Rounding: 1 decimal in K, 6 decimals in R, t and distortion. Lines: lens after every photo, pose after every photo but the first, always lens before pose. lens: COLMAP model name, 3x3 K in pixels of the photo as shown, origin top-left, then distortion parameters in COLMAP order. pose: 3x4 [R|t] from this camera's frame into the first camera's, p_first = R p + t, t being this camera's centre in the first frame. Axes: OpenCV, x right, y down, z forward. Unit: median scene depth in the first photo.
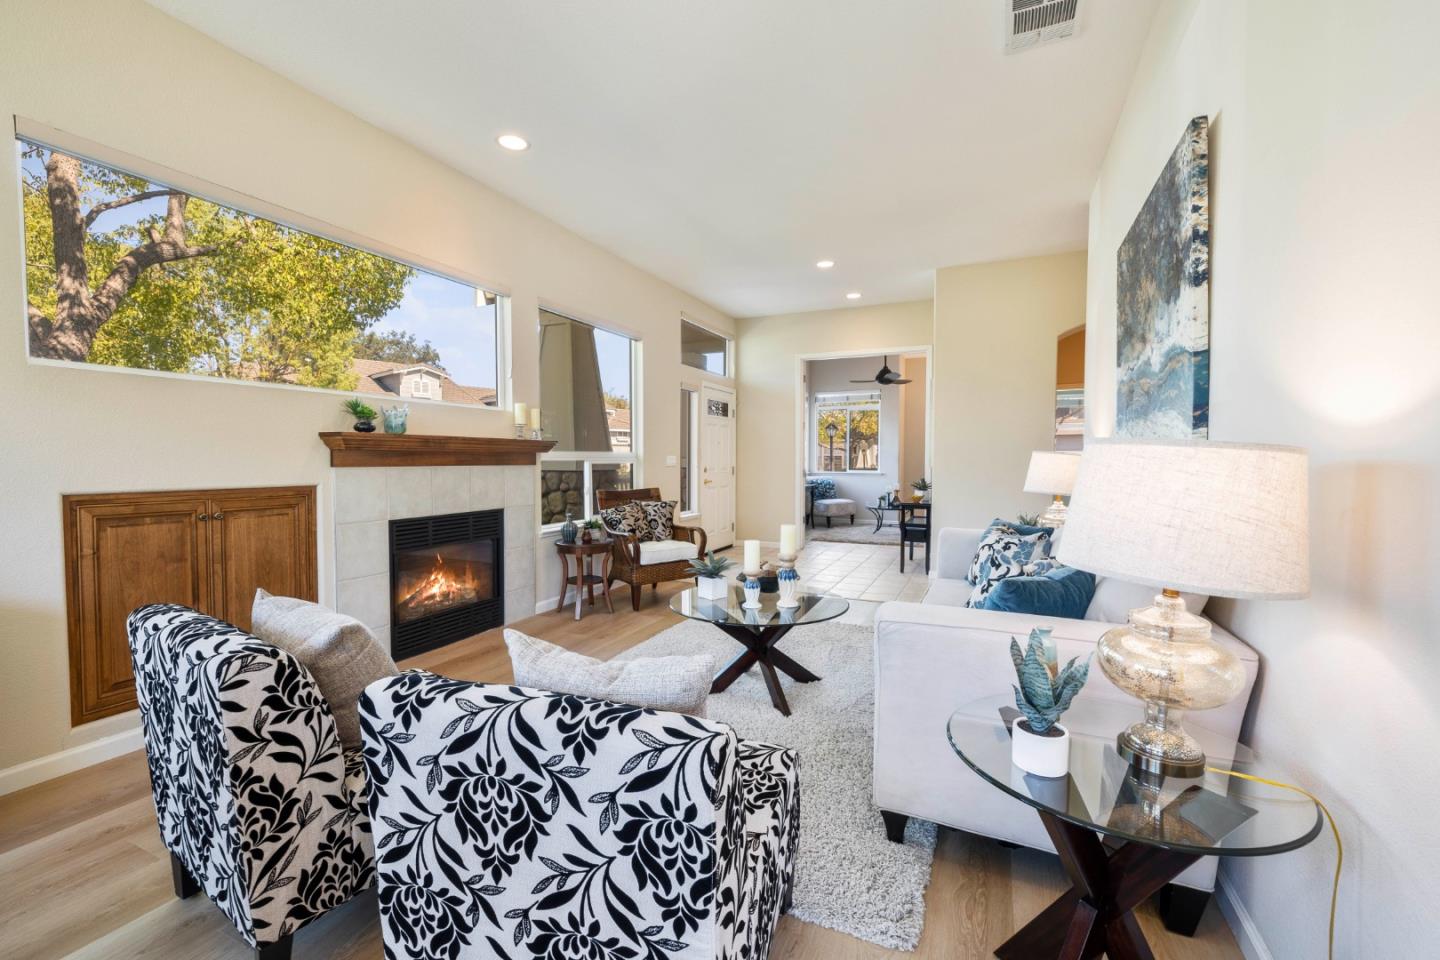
lens RADIAL K [[603.8, 0, 720.0], [0, 603.8, 480.0], [0, 0, 1]] dist [-0.001625, 0.000163]
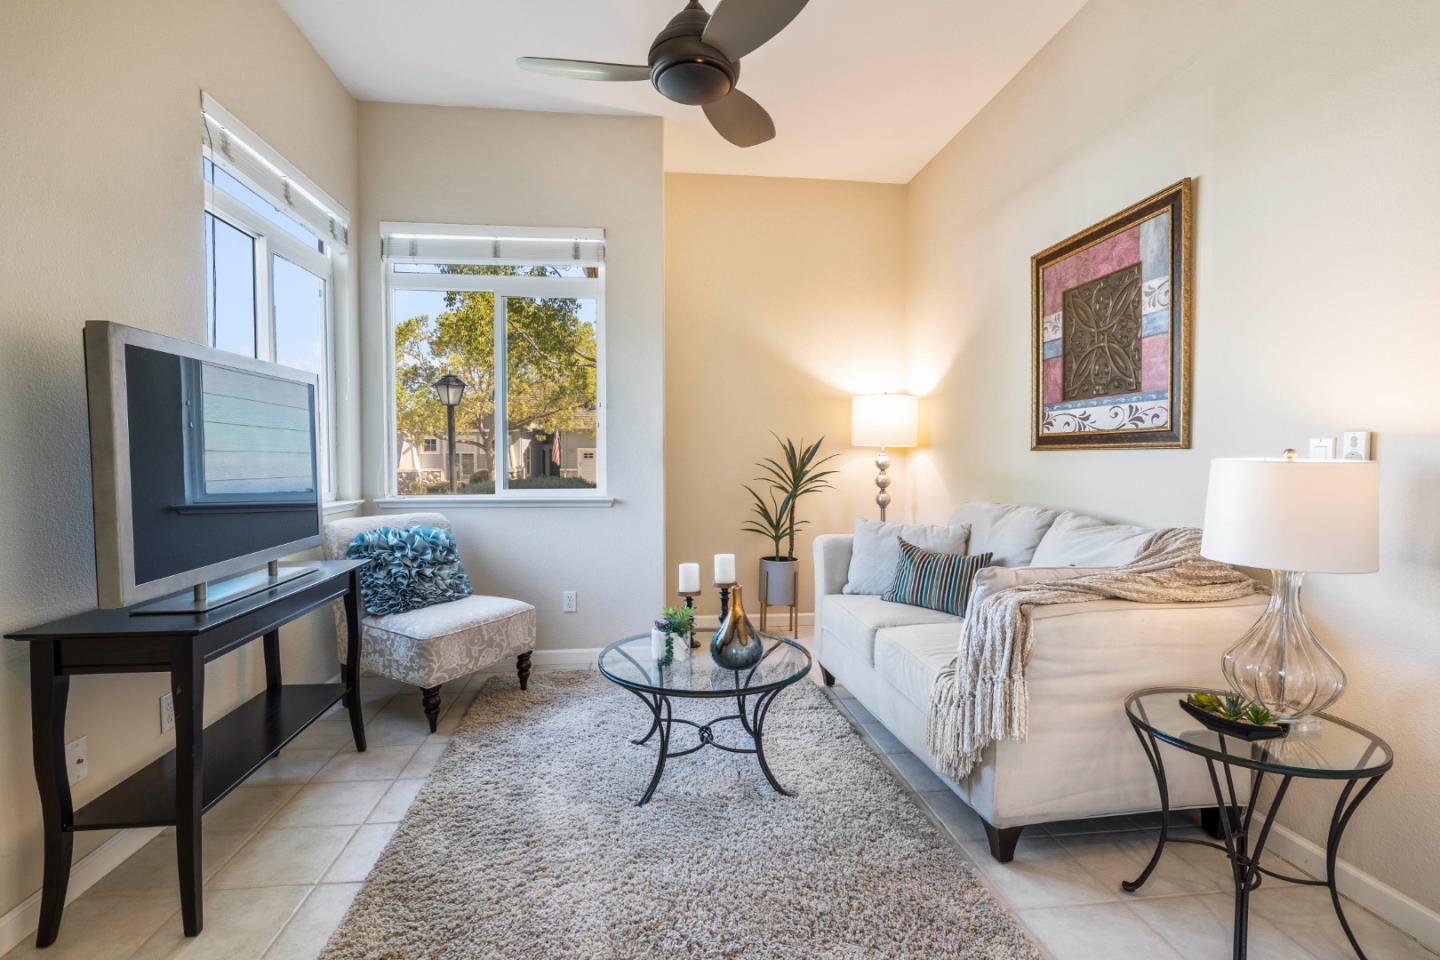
lens RADIAL K [[694.4, 0, 721.2], [0, 694.4, 472.2], [0, 0, 1]] dist [-0.000795, 0.000589]
pose [[0.854813, -0.014963, 0.518721, 0.132091], [0.019138, 0.999813, -0.002698, -0.022932], [-0.518583, 0.012233, 0.854939, 0.675612]]
